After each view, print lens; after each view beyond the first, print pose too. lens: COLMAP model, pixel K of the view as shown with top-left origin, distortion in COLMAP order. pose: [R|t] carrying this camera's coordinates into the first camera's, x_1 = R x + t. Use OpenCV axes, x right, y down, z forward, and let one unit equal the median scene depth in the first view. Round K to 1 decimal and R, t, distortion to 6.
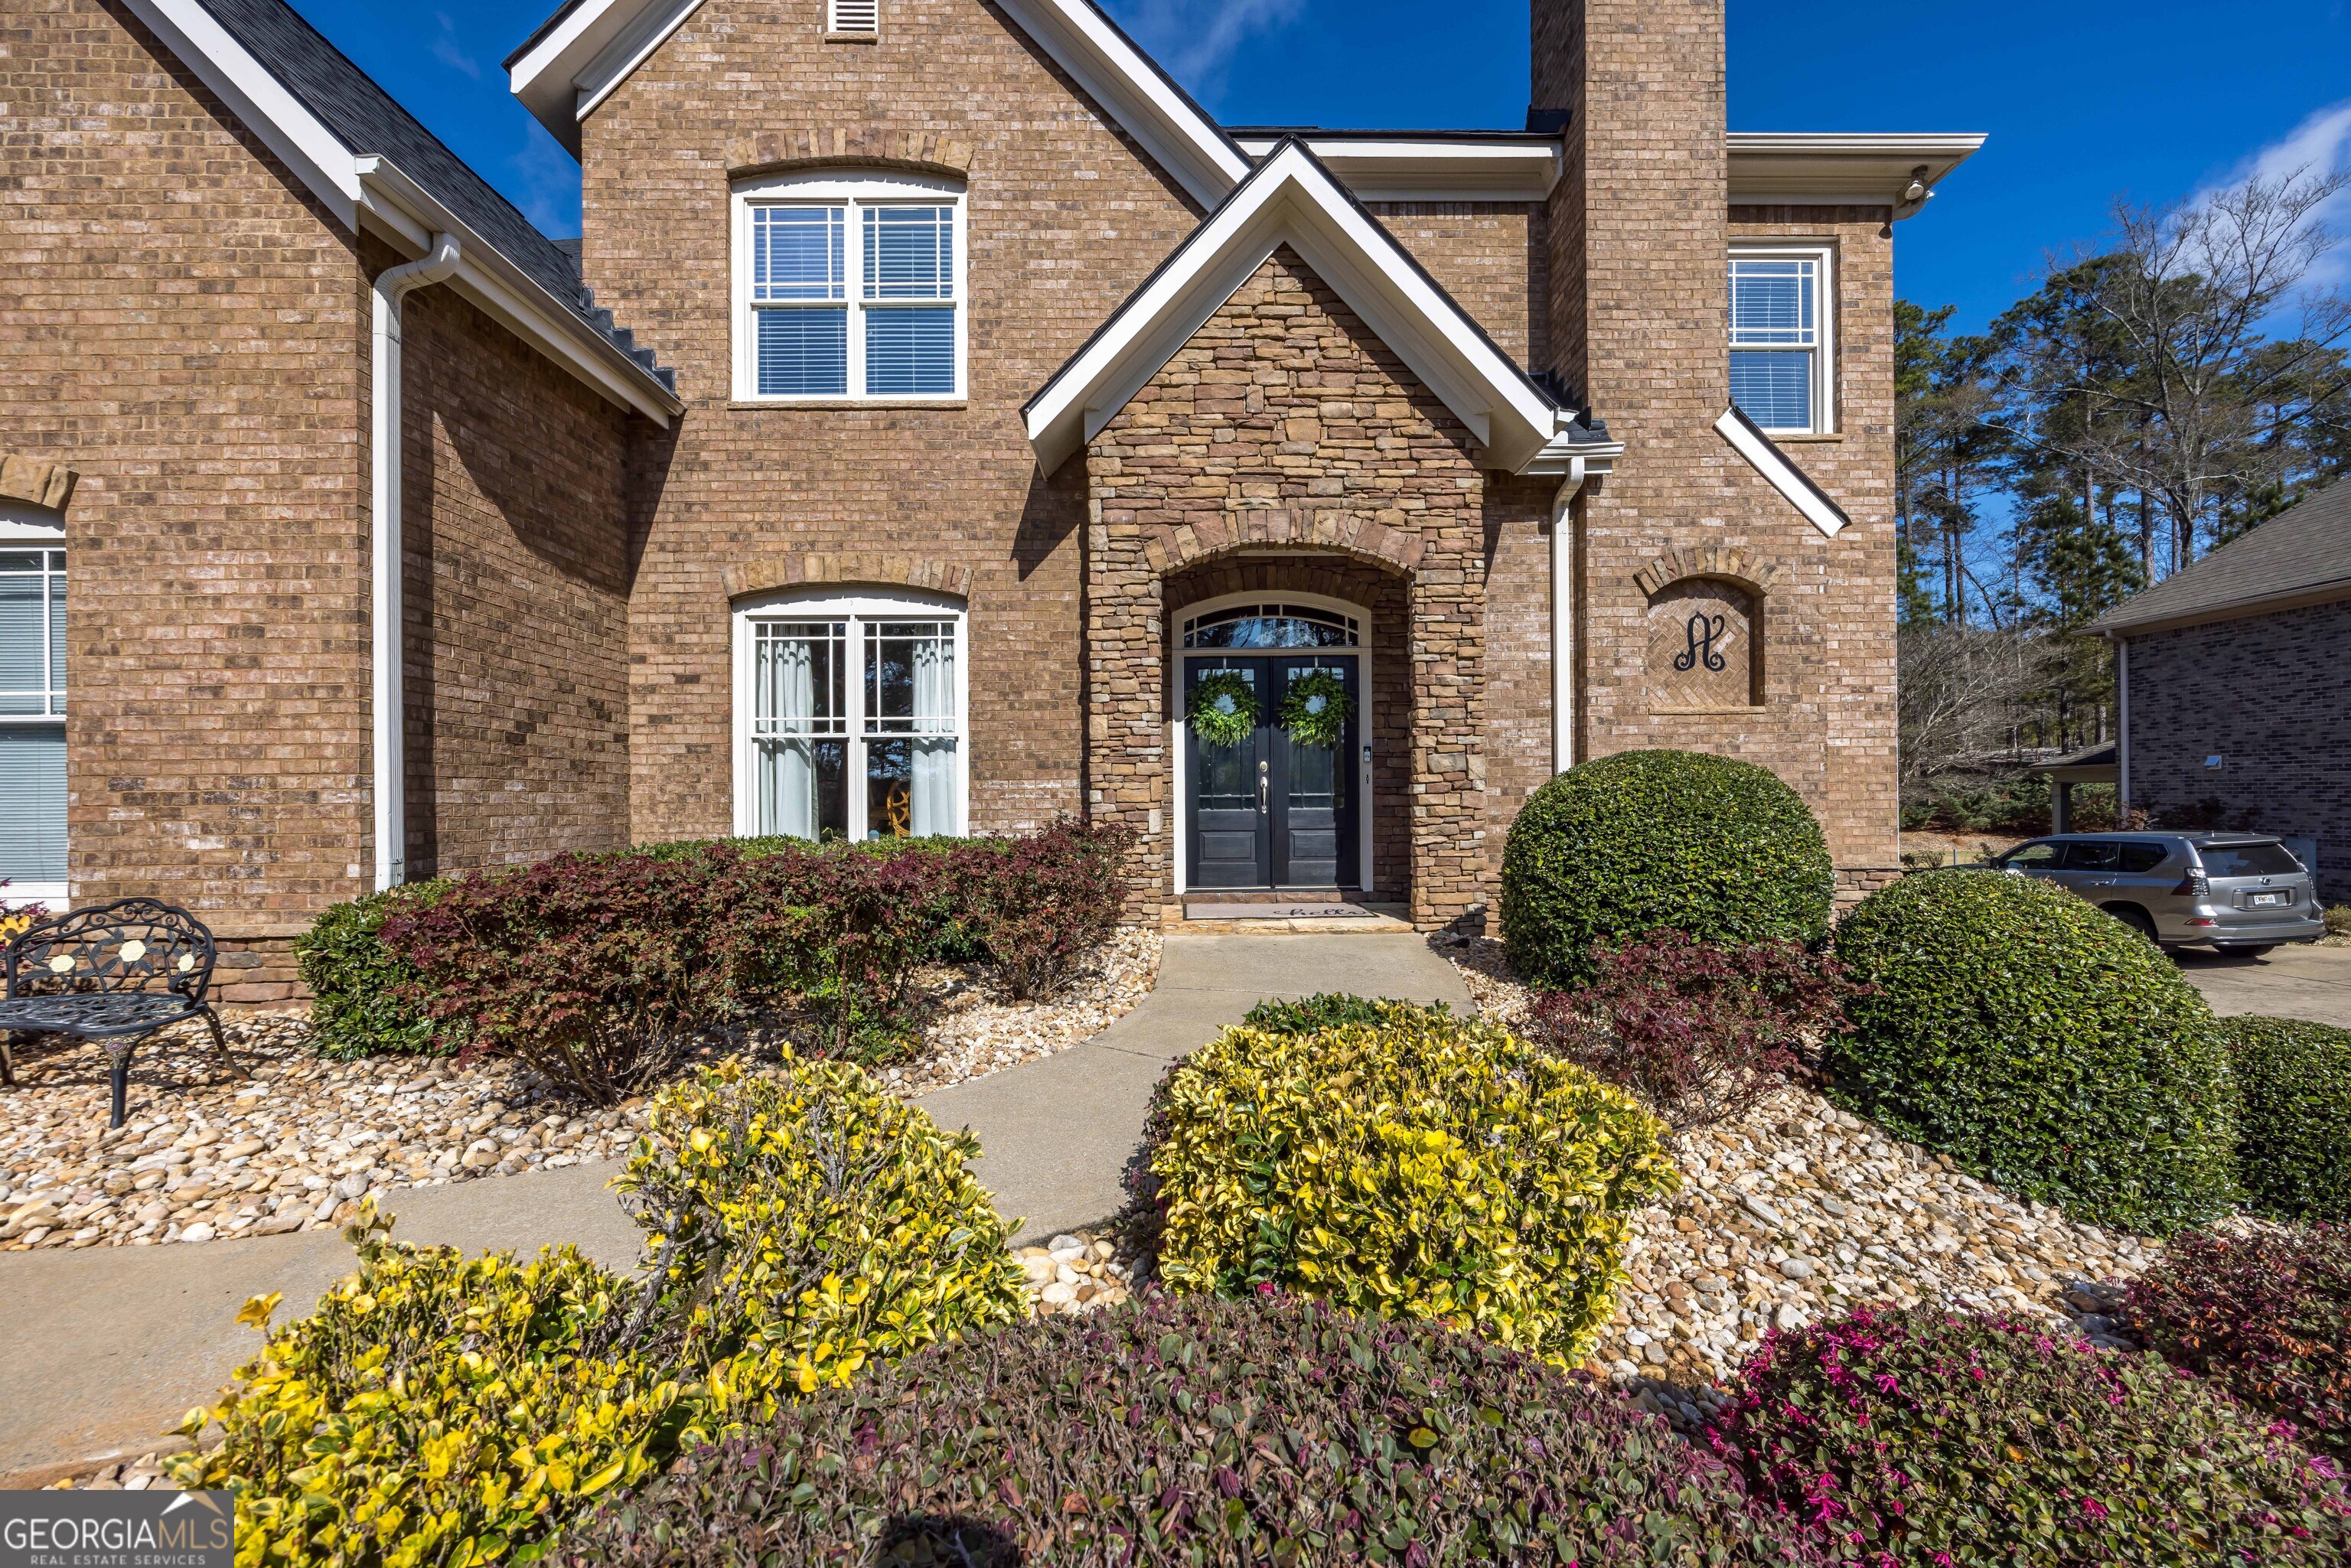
lens RADIAL K [[912.5, 0, 1194.7], [0, 912.5, 800.0], [0, 0, 1]] dist [-0.001998, -0.000979]
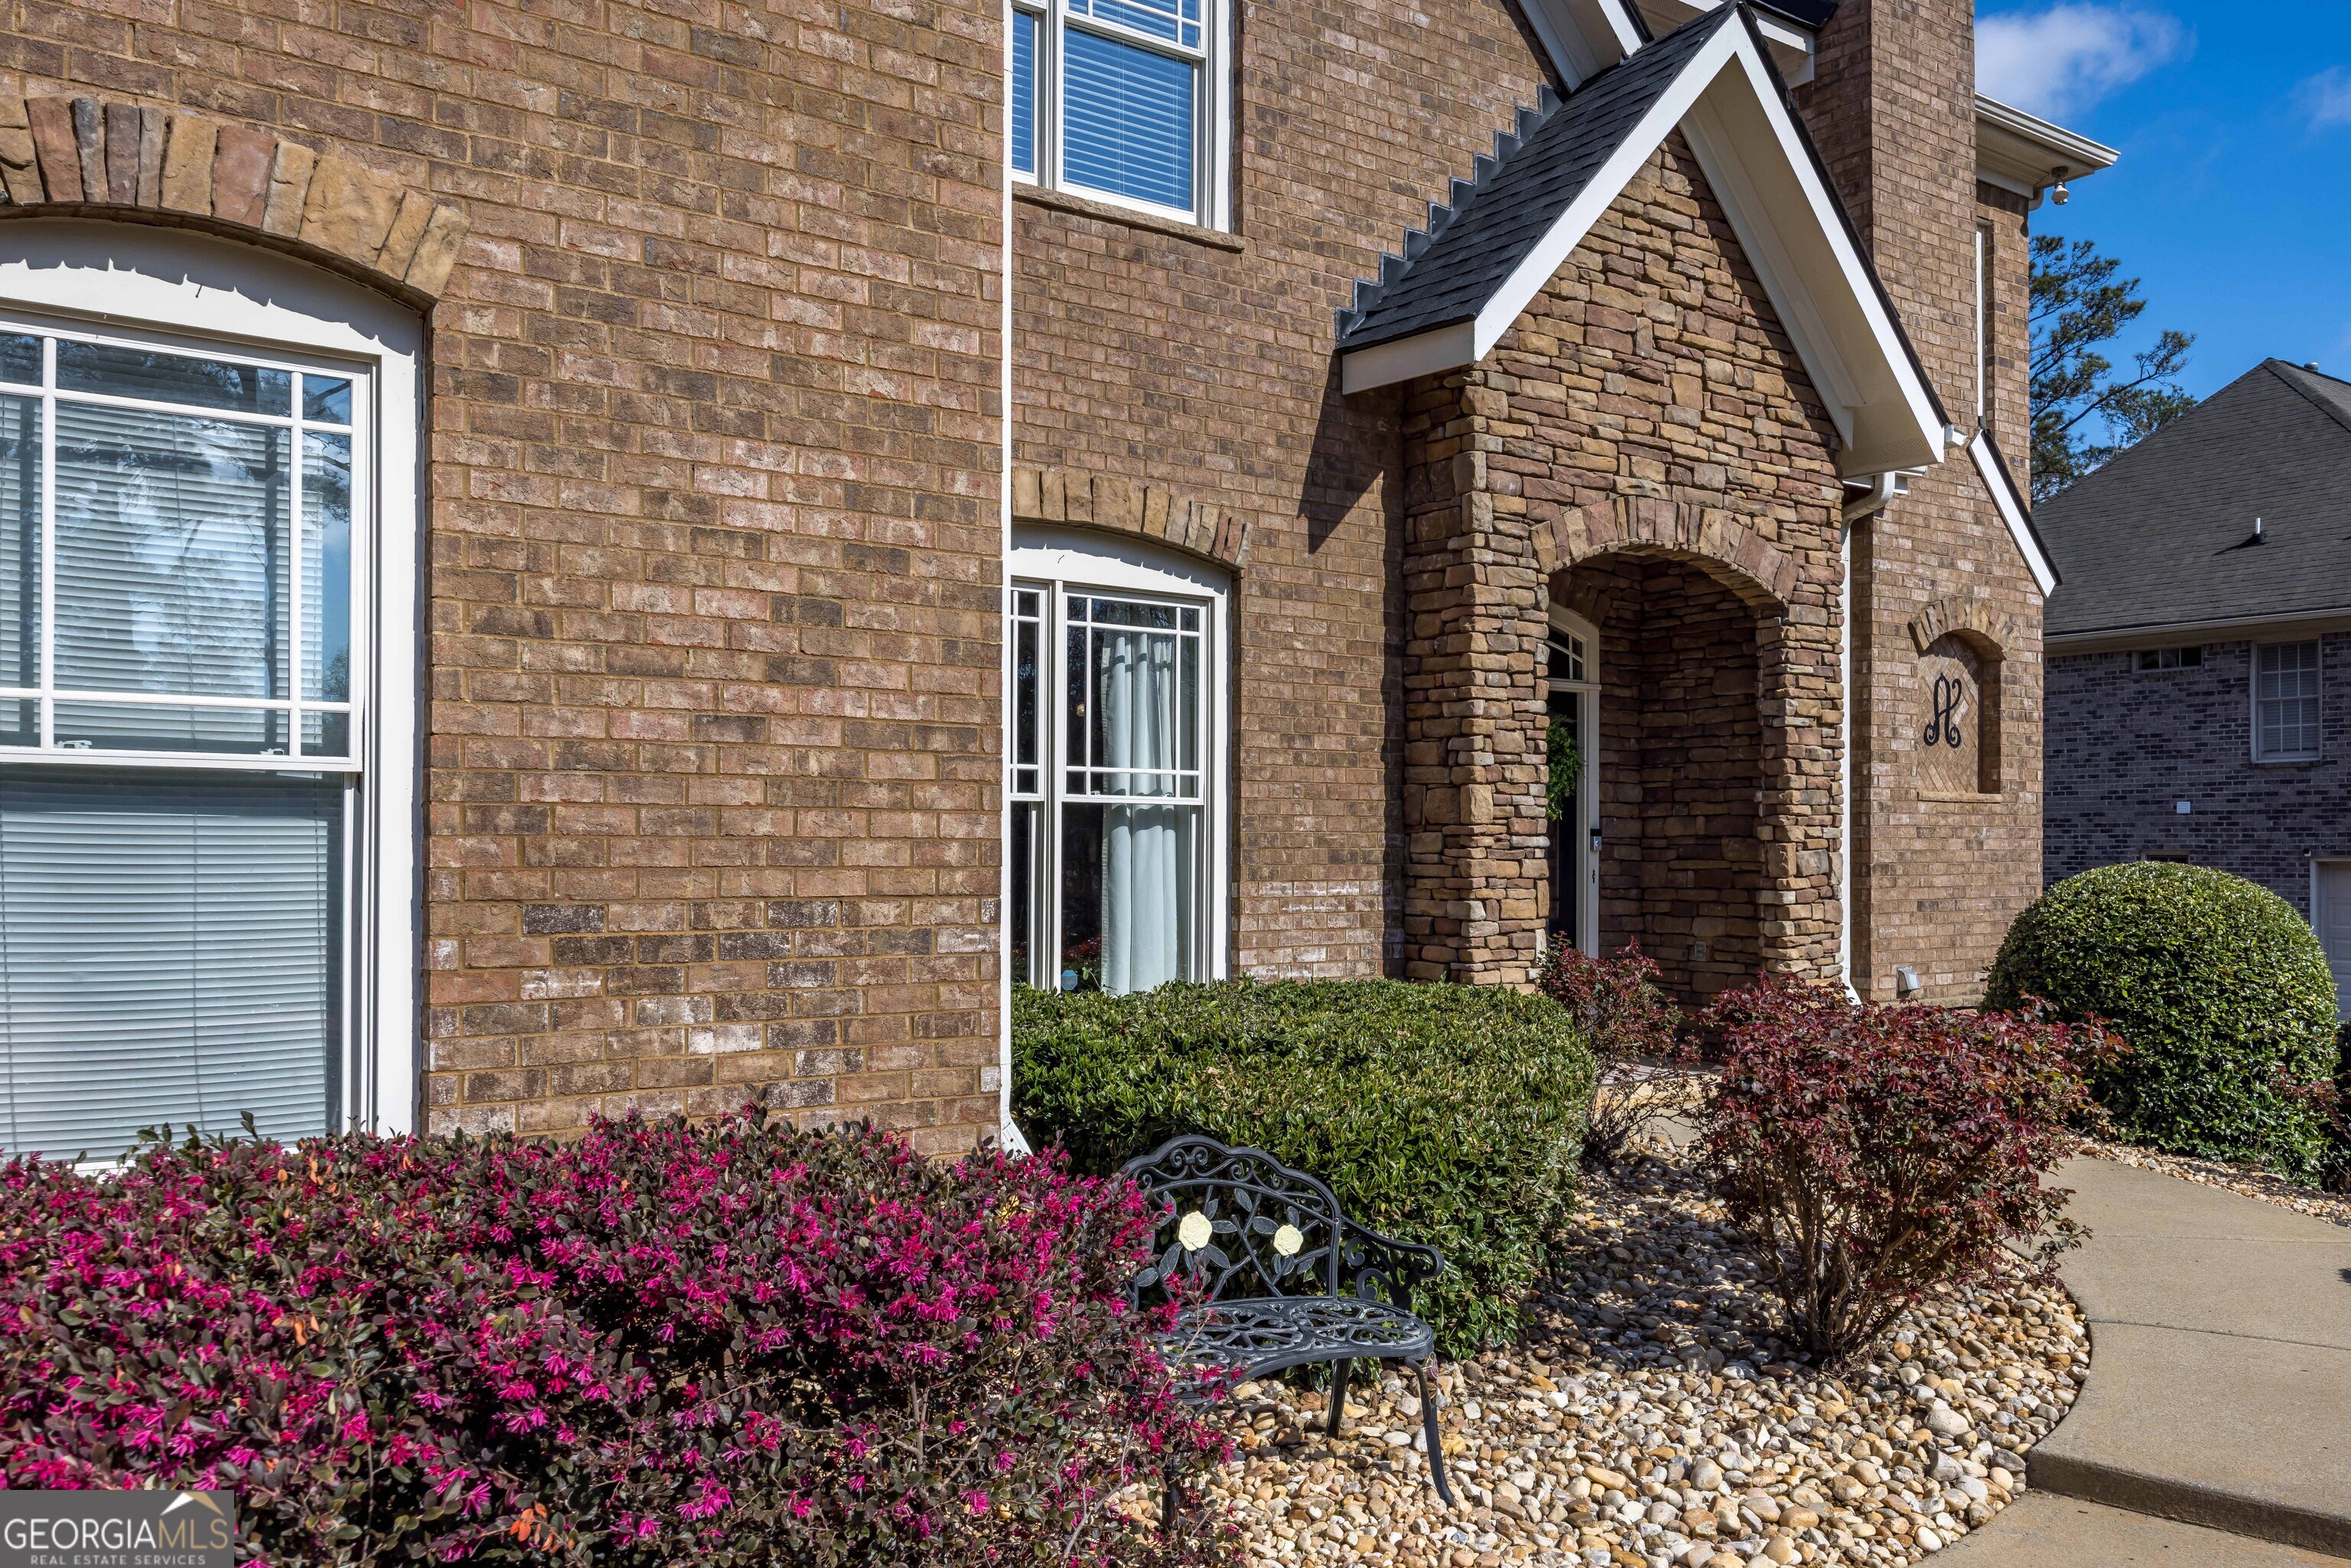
lens RADIAL K [[1890.8, 0, 1185.8], [0, 1890.8, 842.8], [0, 0, 1]] dist [-0.001101, 0.001639]
pose [[0.817451, 0.014297, 0.575821, -1.043397], [-0.008946, 0.999886, -0.012127, -0.033786], [-0.575929, 0.004763, 0.817486, 0.025046]]
